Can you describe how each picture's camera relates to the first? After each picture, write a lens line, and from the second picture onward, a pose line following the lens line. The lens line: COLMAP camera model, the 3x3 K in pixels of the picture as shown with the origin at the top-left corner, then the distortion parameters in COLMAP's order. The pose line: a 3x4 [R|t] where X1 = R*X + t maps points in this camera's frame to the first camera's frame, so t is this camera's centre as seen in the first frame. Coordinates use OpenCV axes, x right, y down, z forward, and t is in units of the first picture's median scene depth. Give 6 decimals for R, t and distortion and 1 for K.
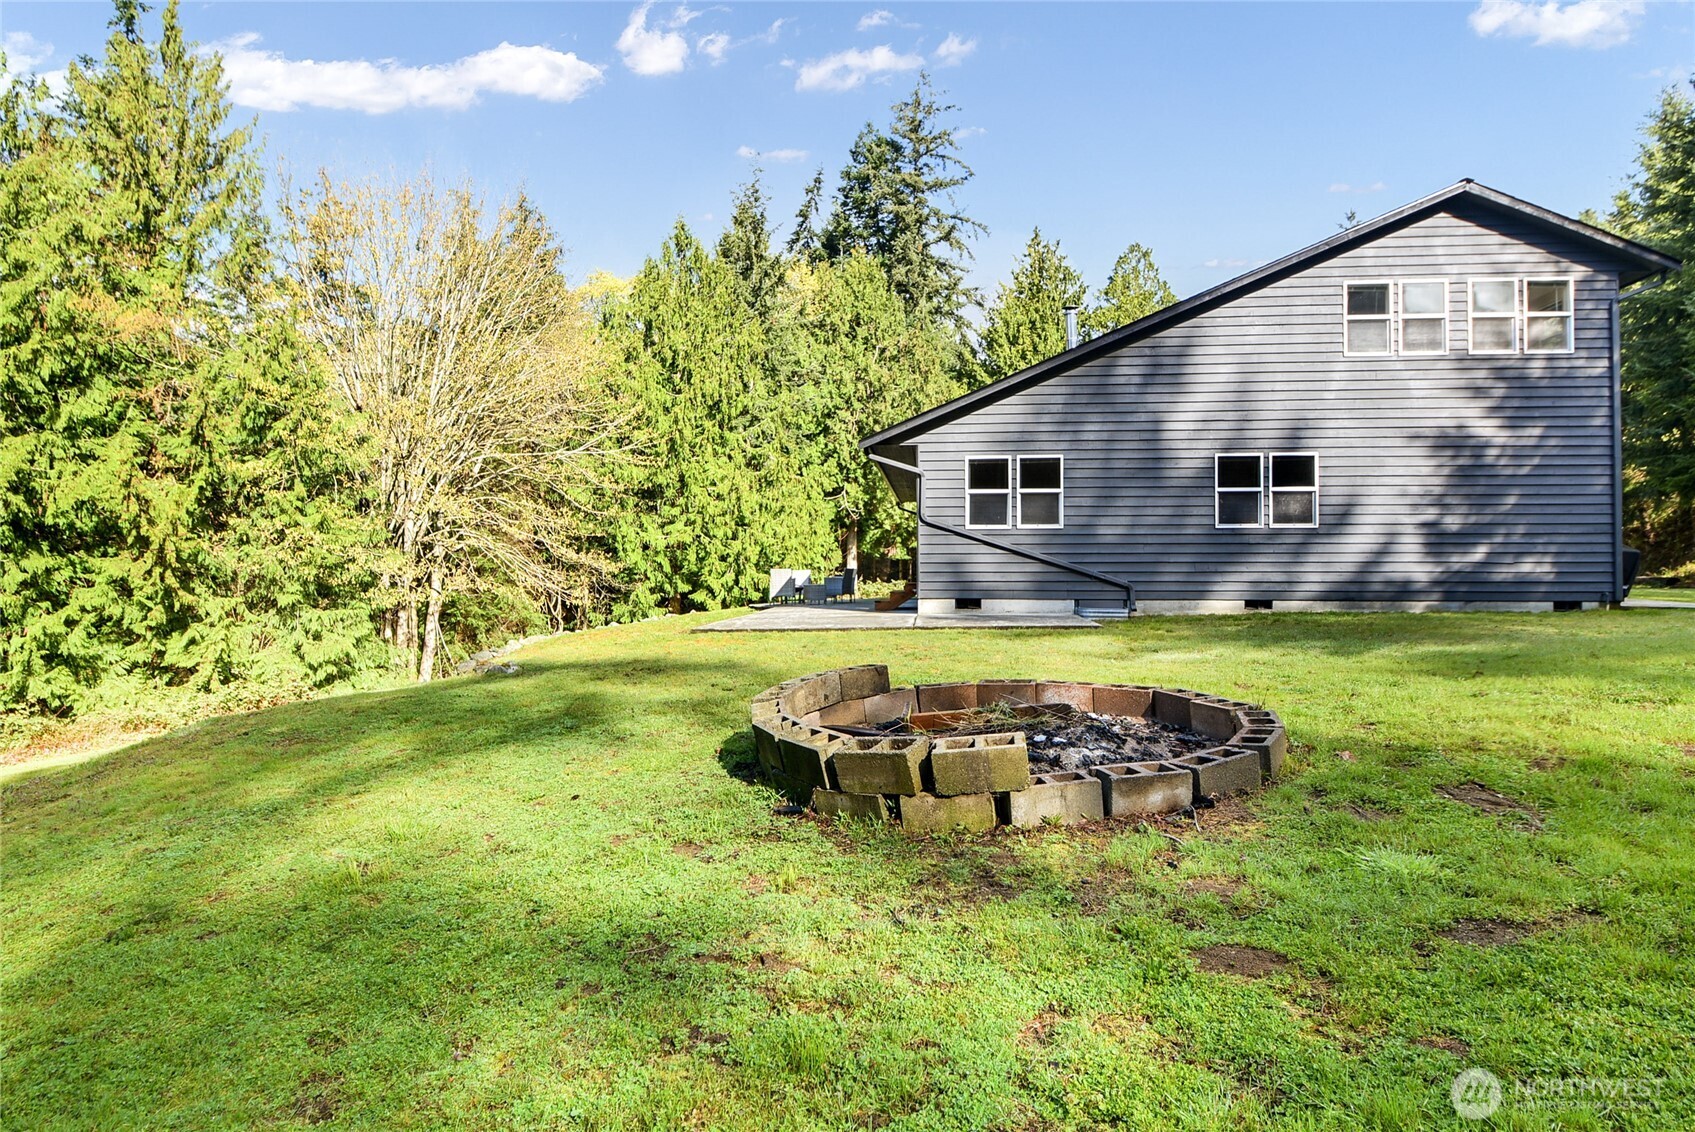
lens RADIAL K [[937.8, 0, 877.1], [0, 937.8, 535.3], [0, 0, 1]] dist [0.037726, 0.000102]
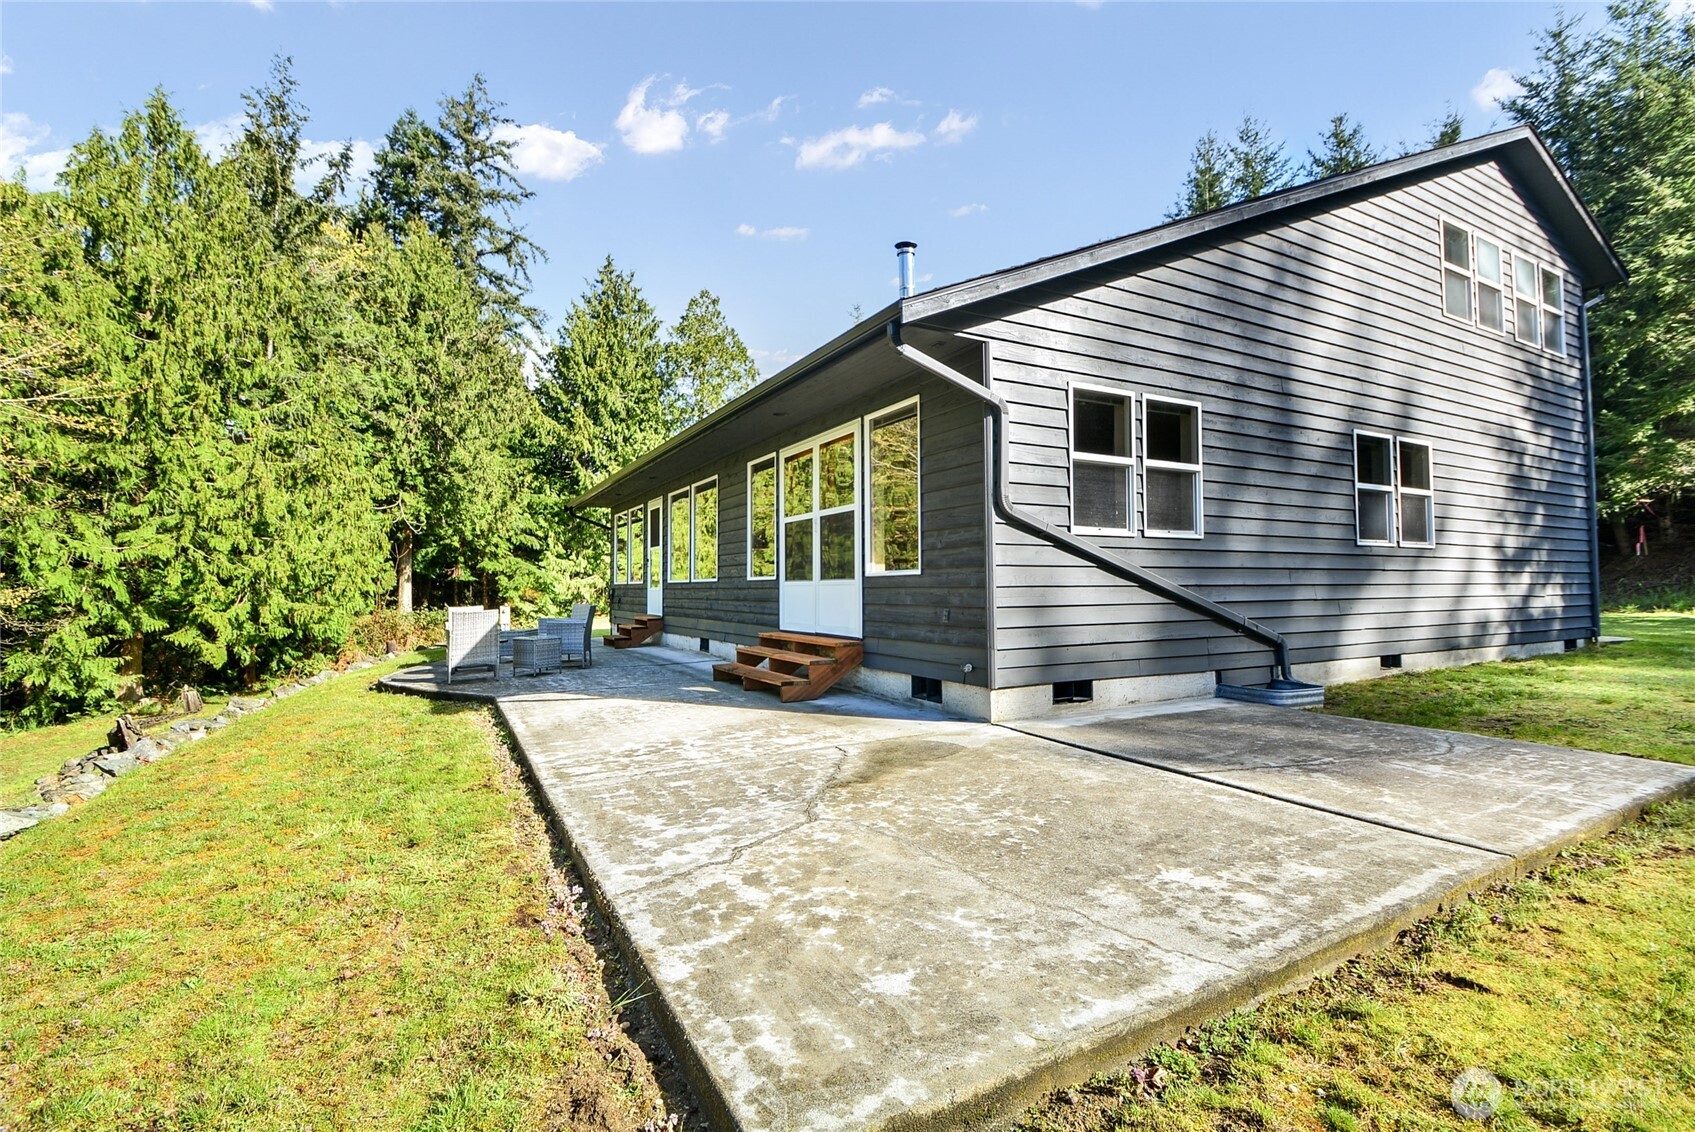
lens RADIAL K [[758.9, 0, 842.3], [0, 758.9, 557.1], [0, 0, 1]] dist [0.025443, -0.016497]
pose [[0.850021, 0.018066, 0.526439, -0.076141], [-0.016290, 0.999835, -0.008008, 0.003673], [-0.526497, -0.001769, 0.850175, 0.272374]]
